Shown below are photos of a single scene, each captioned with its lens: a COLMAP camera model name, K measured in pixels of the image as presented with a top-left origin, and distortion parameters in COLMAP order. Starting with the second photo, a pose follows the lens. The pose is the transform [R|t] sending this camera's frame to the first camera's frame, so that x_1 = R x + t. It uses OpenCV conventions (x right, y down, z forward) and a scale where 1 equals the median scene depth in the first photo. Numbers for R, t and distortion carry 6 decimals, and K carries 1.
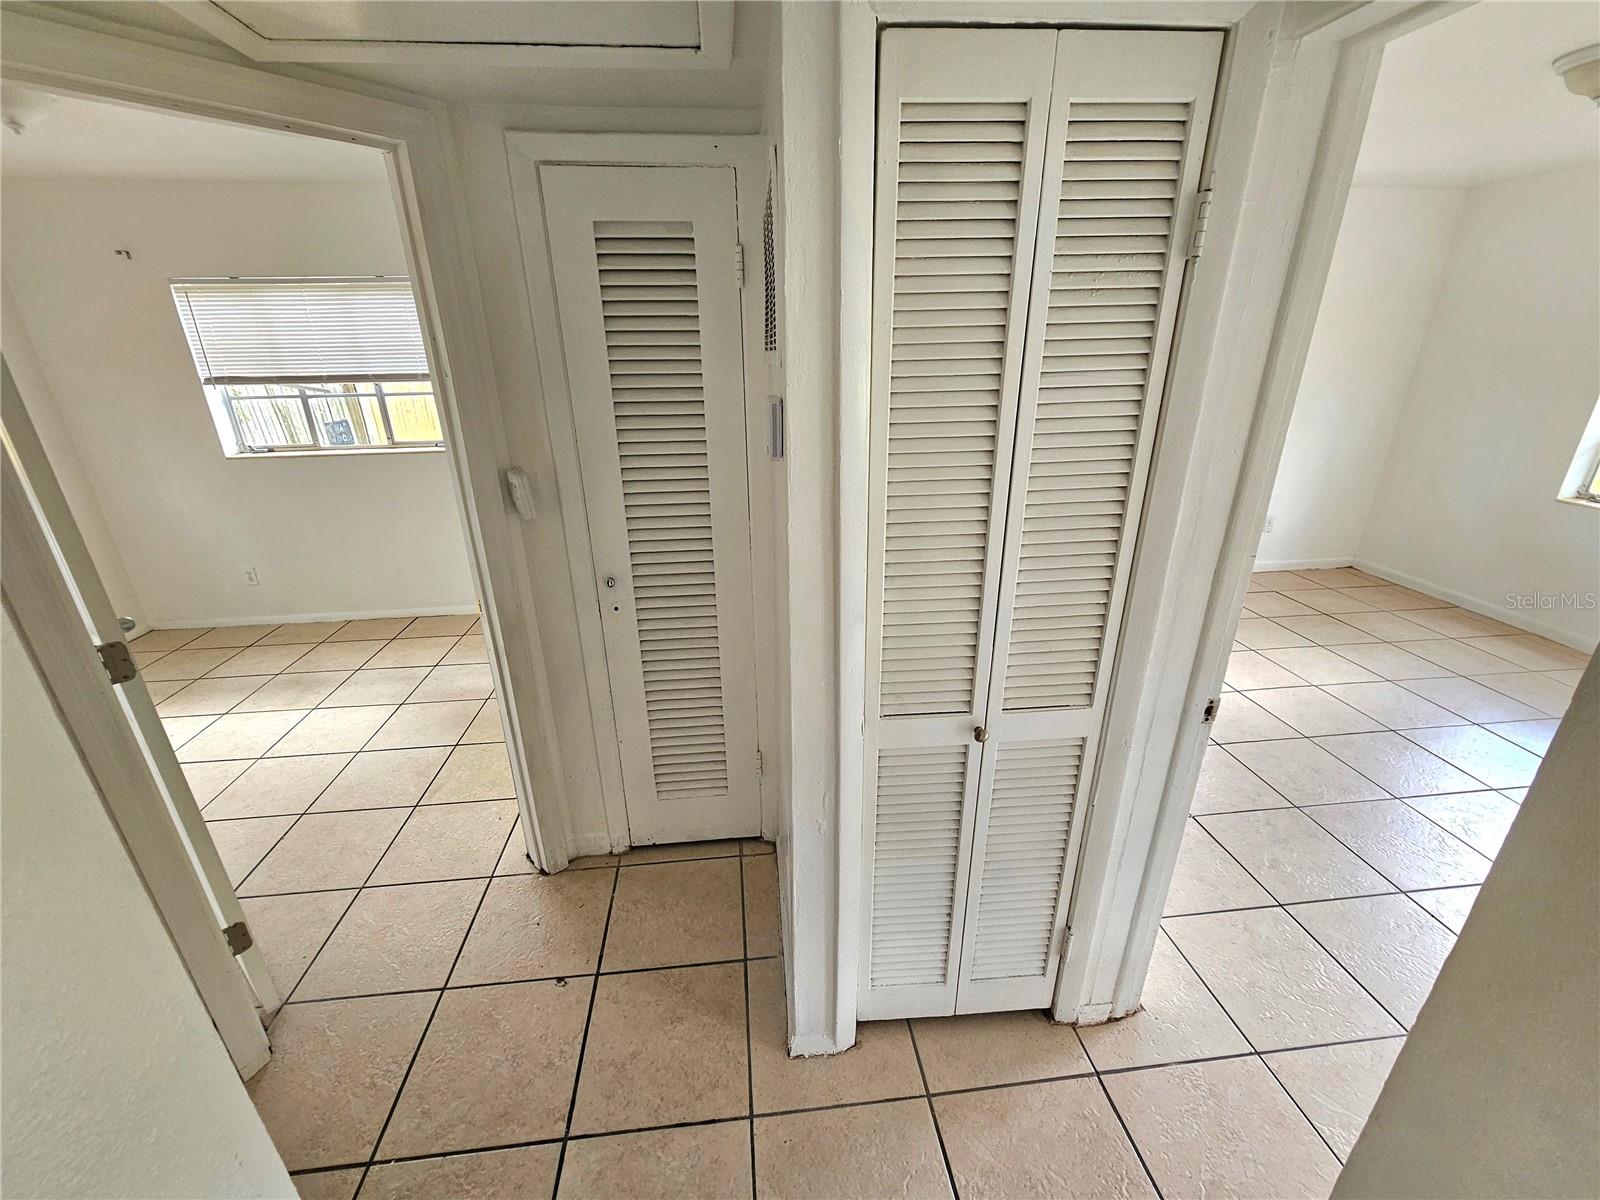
lens RADIAL K [[655.6, 0, 799.6], [0, 655.6, 607.4], [0, 0, 1]] dist [-0.005902, -0.000490]
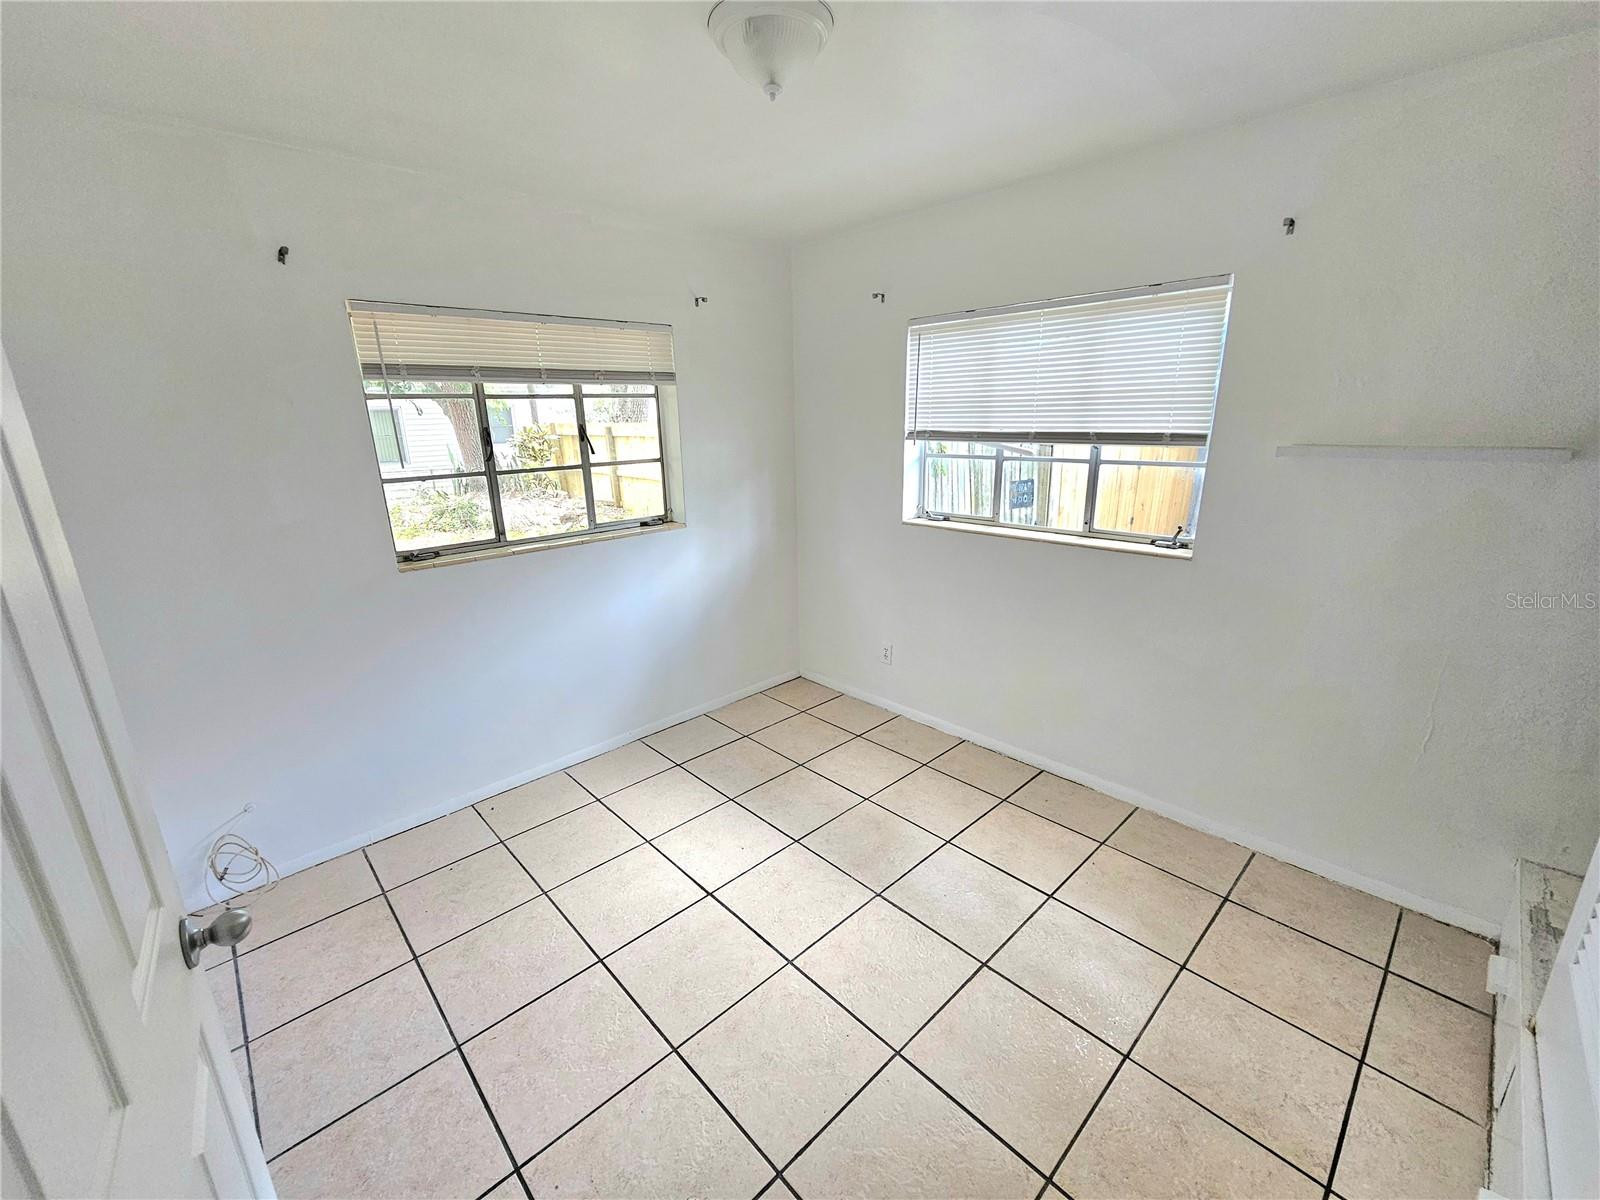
lens RADIAL K [[657.1, 0, 800.0], [0, 657.1, 600.0], [0, 0, 1]] dist [-0.000092, -0.000072]
pose [[0.608441, 0.218807, -0.762839, -0.276672], [-0.286756, 0.956910, 0.045757, -0.131425], [0.739980, 0.190908, 0.644968, 0.359520]]
